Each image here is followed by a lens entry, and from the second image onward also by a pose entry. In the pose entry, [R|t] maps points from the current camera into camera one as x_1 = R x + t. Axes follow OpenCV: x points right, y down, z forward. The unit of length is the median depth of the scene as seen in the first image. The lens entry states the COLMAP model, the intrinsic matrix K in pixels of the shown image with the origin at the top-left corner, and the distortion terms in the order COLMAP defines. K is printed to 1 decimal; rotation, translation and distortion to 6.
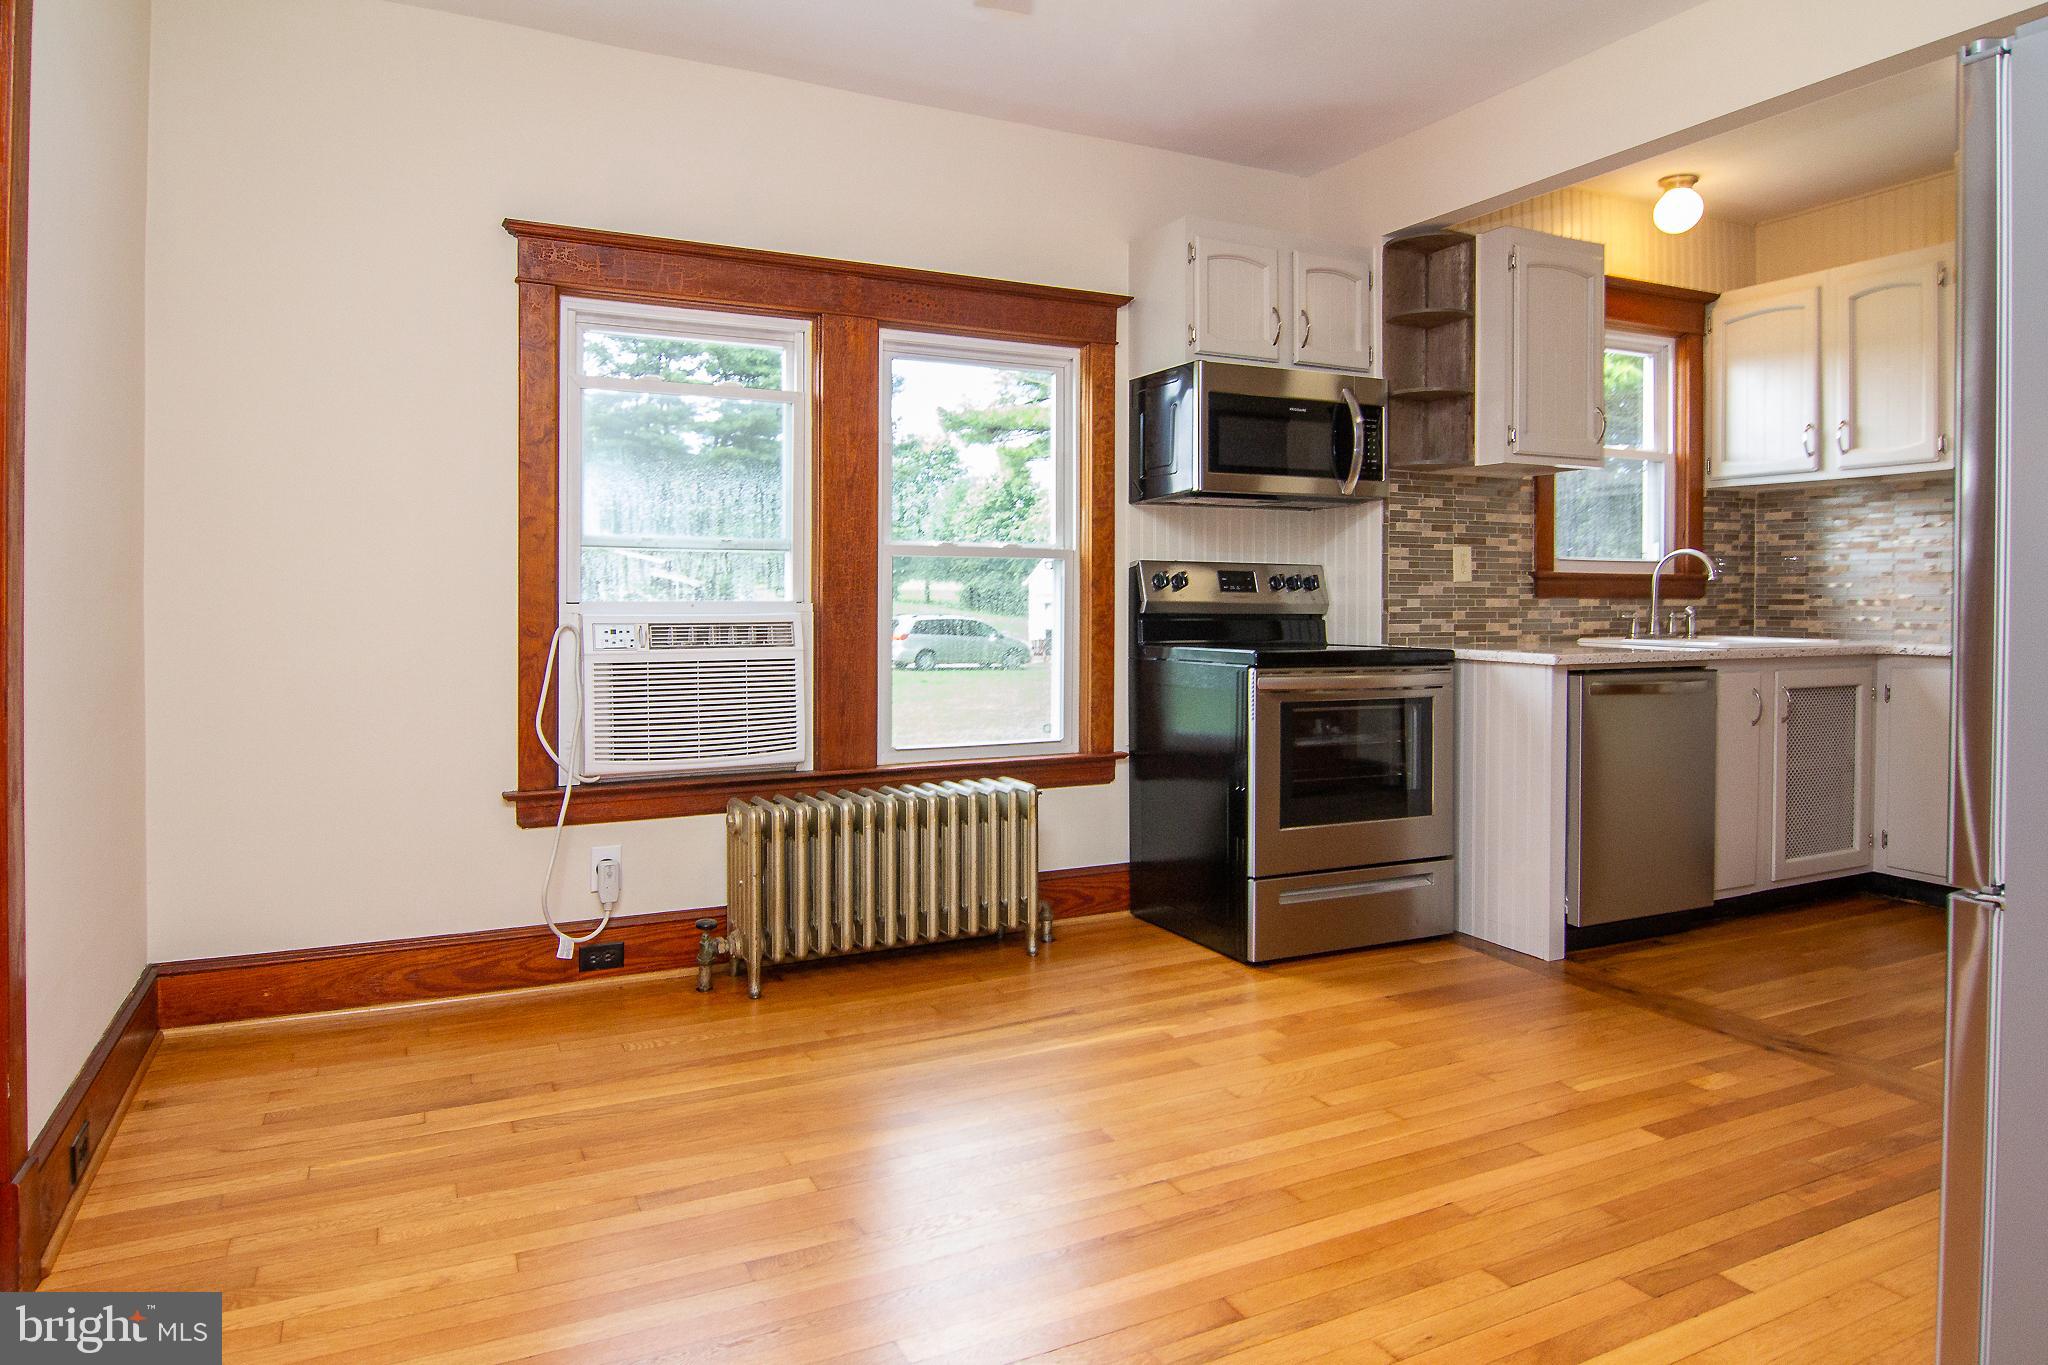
lens RADIAL K [[1160.2, 0, 1006.2], [0, 1160.2, 626.8], [0, 0, 1]] dist [-0.026683, -0.003980]
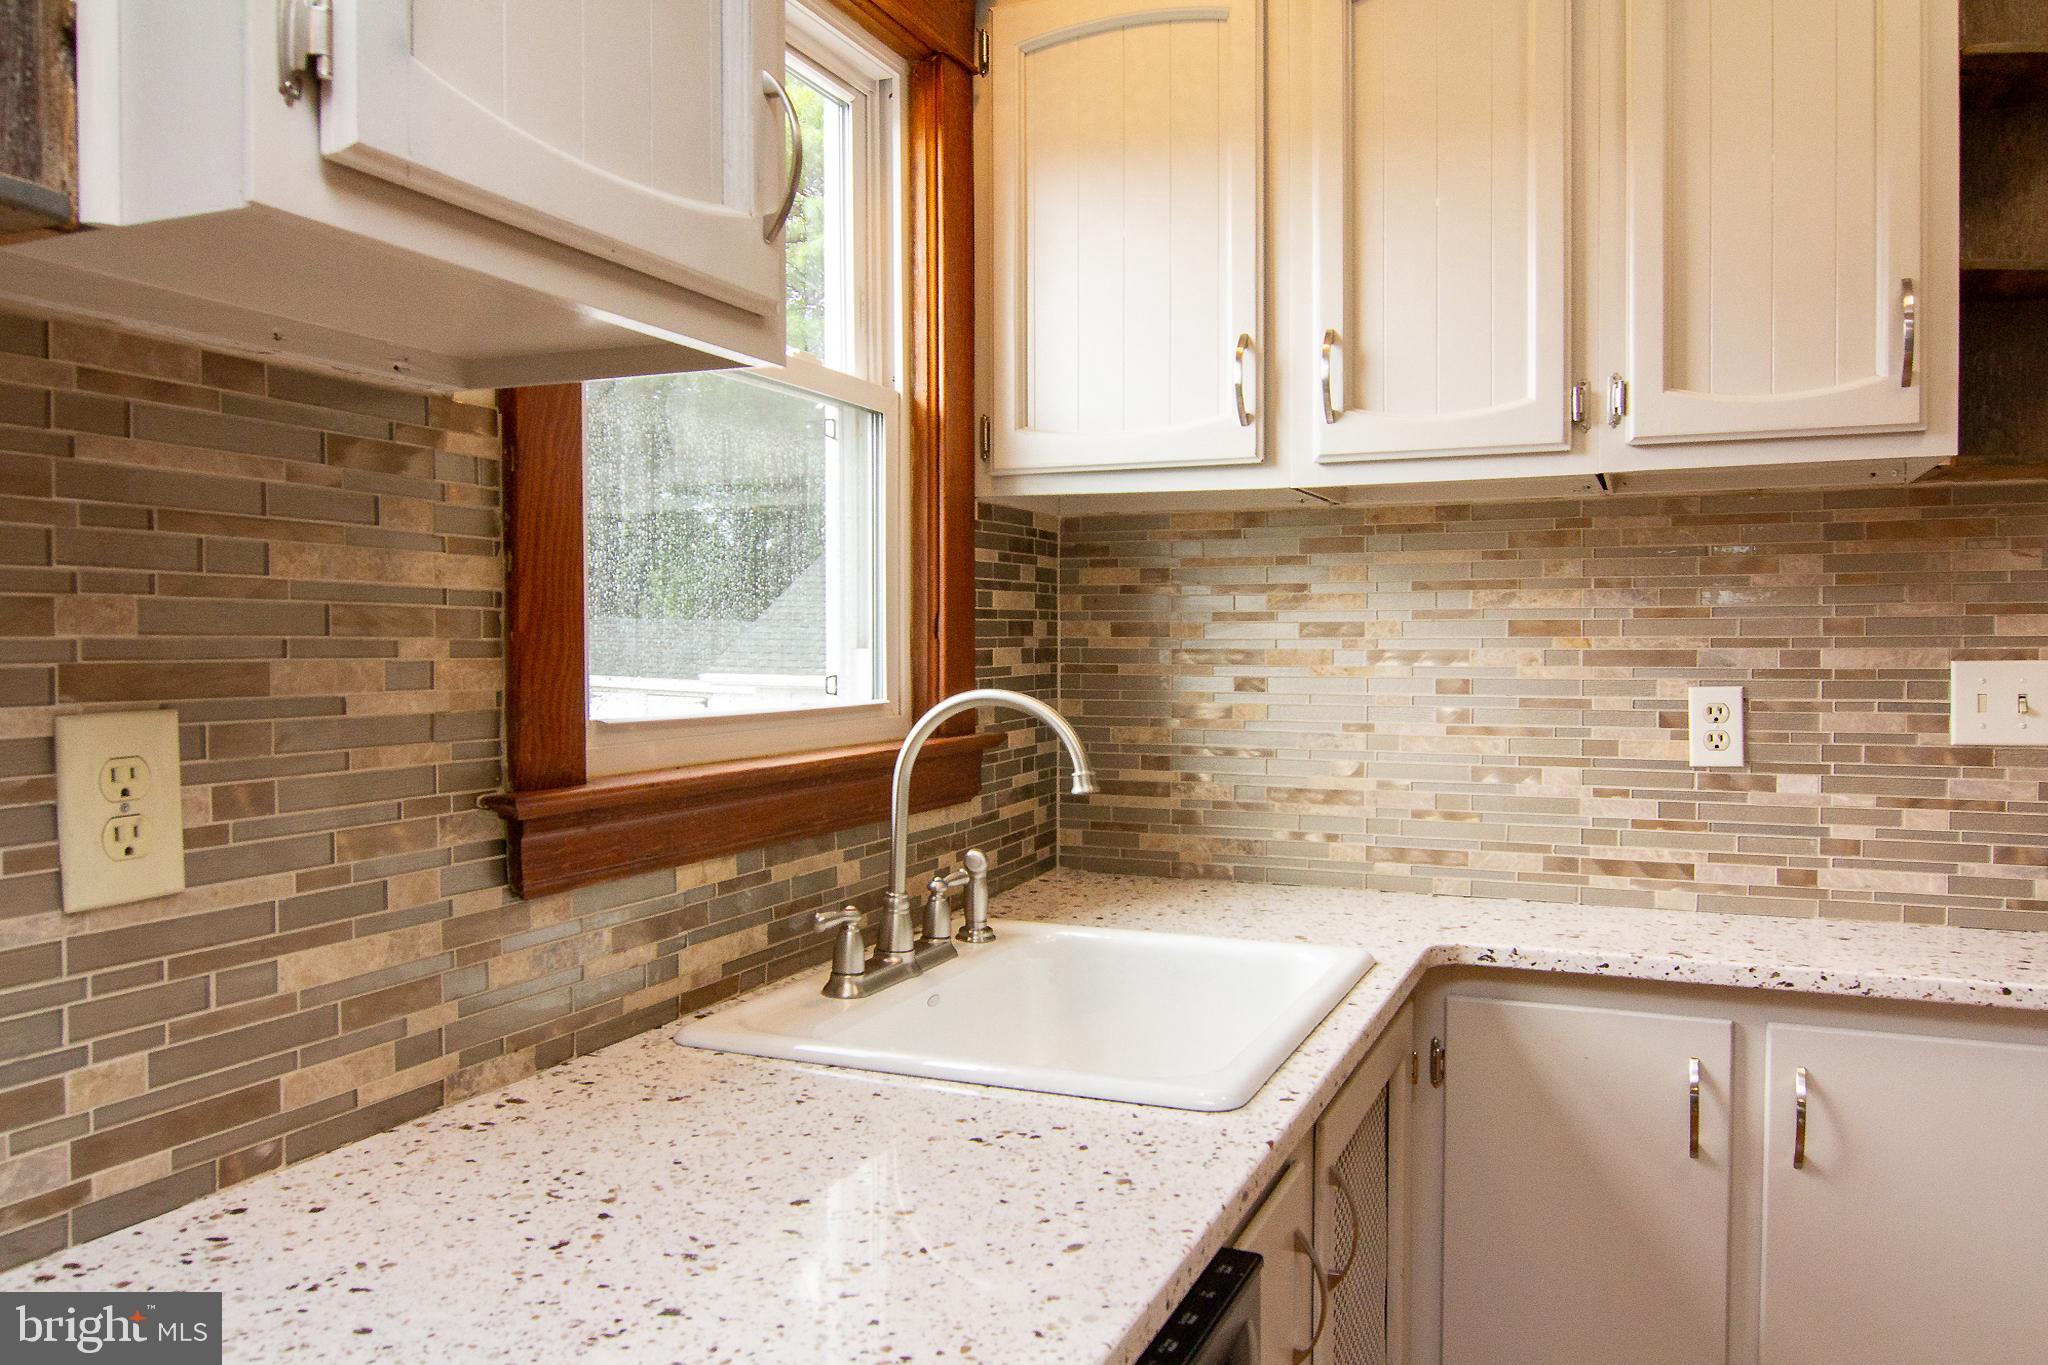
lens RADIAL K [[1421.4, 0, 961.8], [0, 1421.4, 666.9], [0, 0, 1]] dist [-0.003593, -0.001963]
pose [[0.767878, -0.011997, 0.640484, 0.346927], [0.017429, 0.999846, -0.002168, -0.073004], [-0.640359, 0.012828, 0.767969, 0.723998]]
